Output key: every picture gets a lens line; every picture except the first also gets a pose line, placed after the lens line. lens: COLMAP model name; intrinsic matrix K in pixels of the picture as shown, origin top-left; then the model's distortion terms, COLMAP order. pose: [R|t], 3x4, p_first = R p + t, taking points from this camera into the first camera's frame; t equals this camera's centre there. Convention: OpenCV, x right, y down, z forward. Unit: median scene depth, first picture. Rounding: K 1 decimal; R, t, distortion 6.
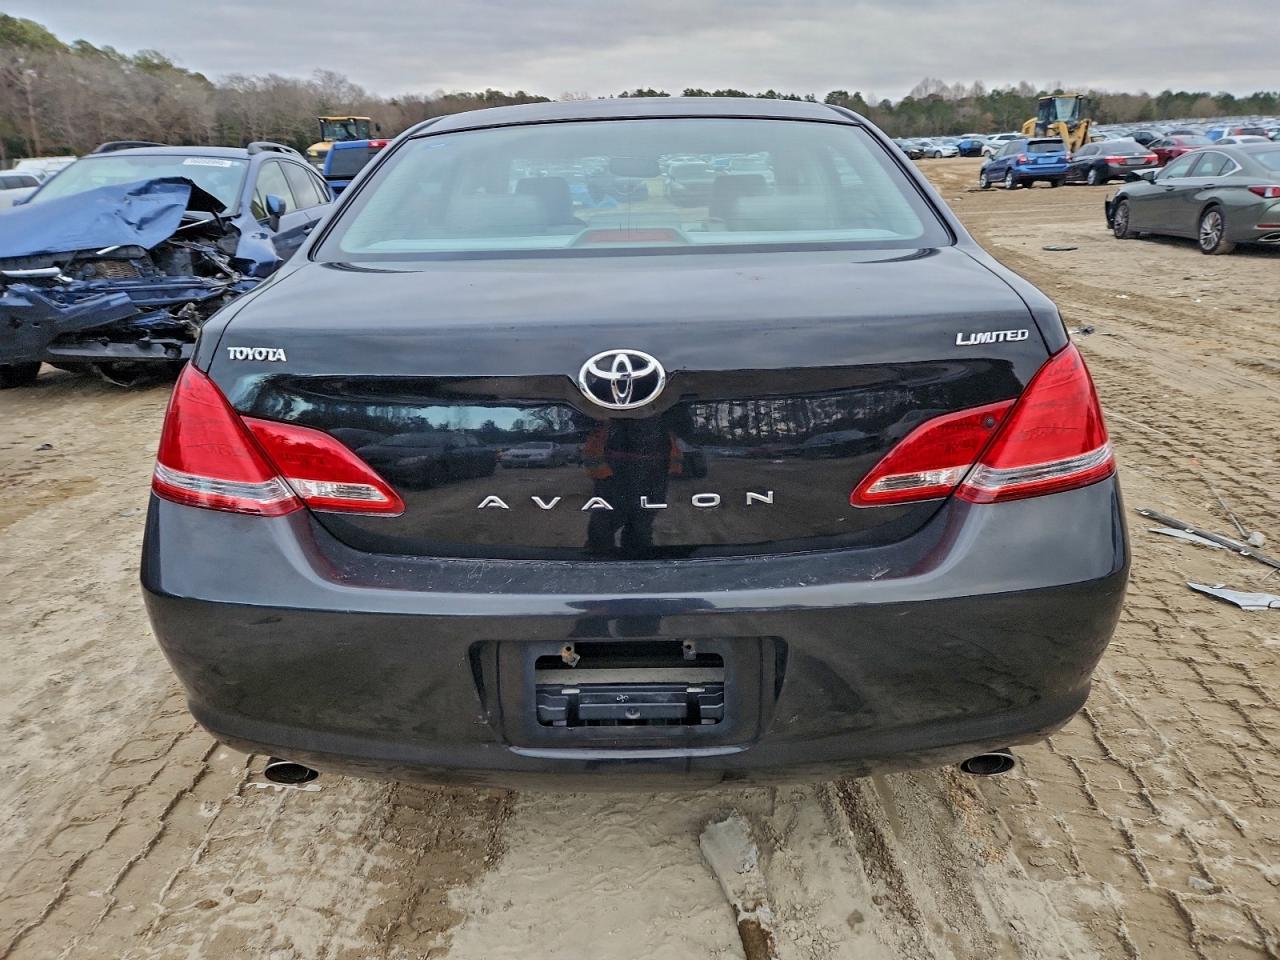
lens RADIAL K [[897.7, 0, 639.3], [0, 897.7, 485.3], [0, 0, 1]] dist [-0.034736, 0.001061]
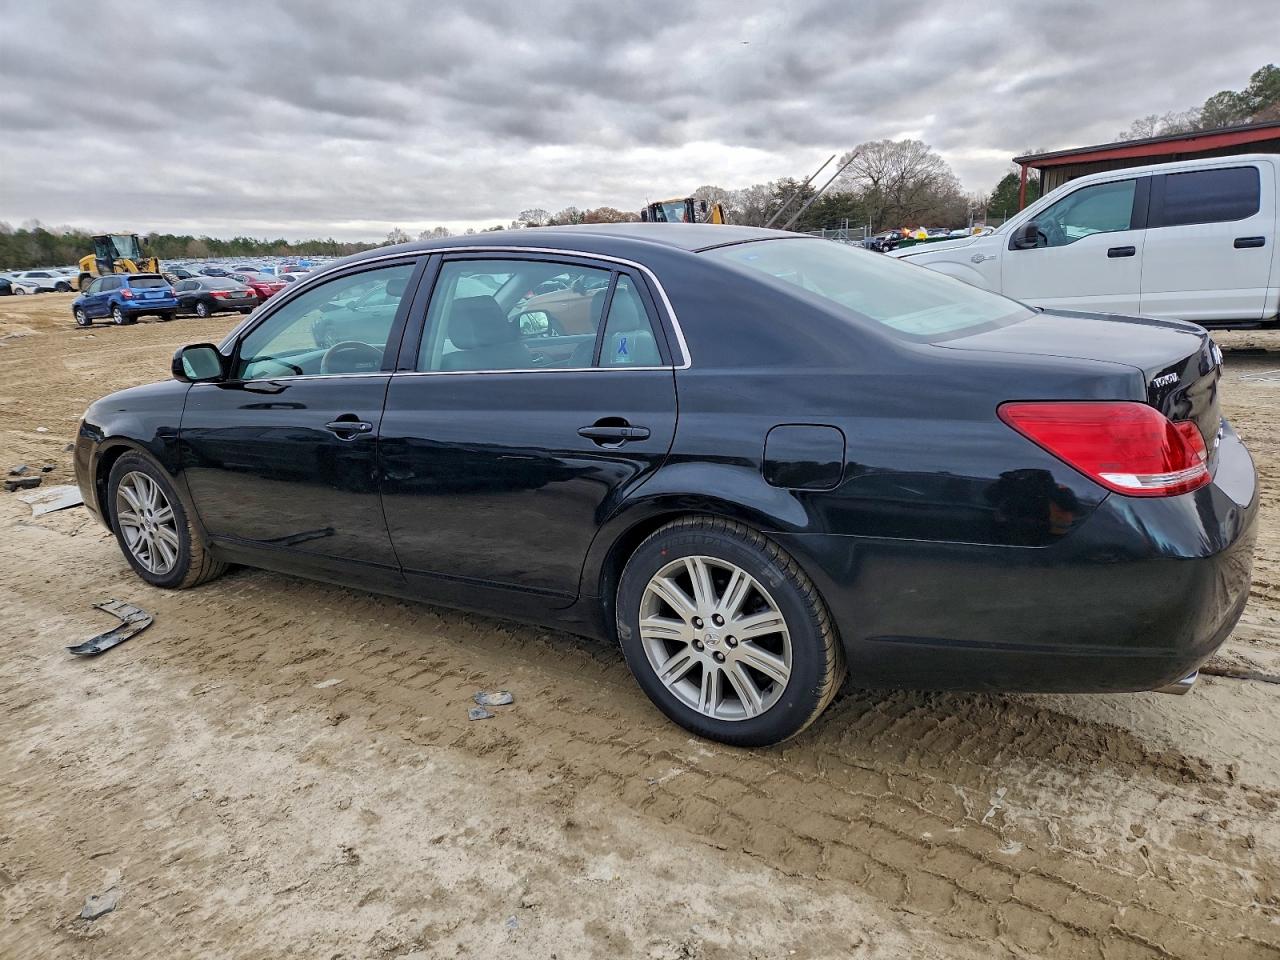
lens RADIAL K [[897.7, 0, 638.4], [0, 897.7, 475.1], [0, 0, 1]] dist [-0.034736, 0.001061]
pose [[0.498531, -0.169129, 0.850213, -0.156617], [0.298795, 0.954205, 0.014615, -0.021309], [-0.813750, 0.246753, 0.526236, 0.070856]]
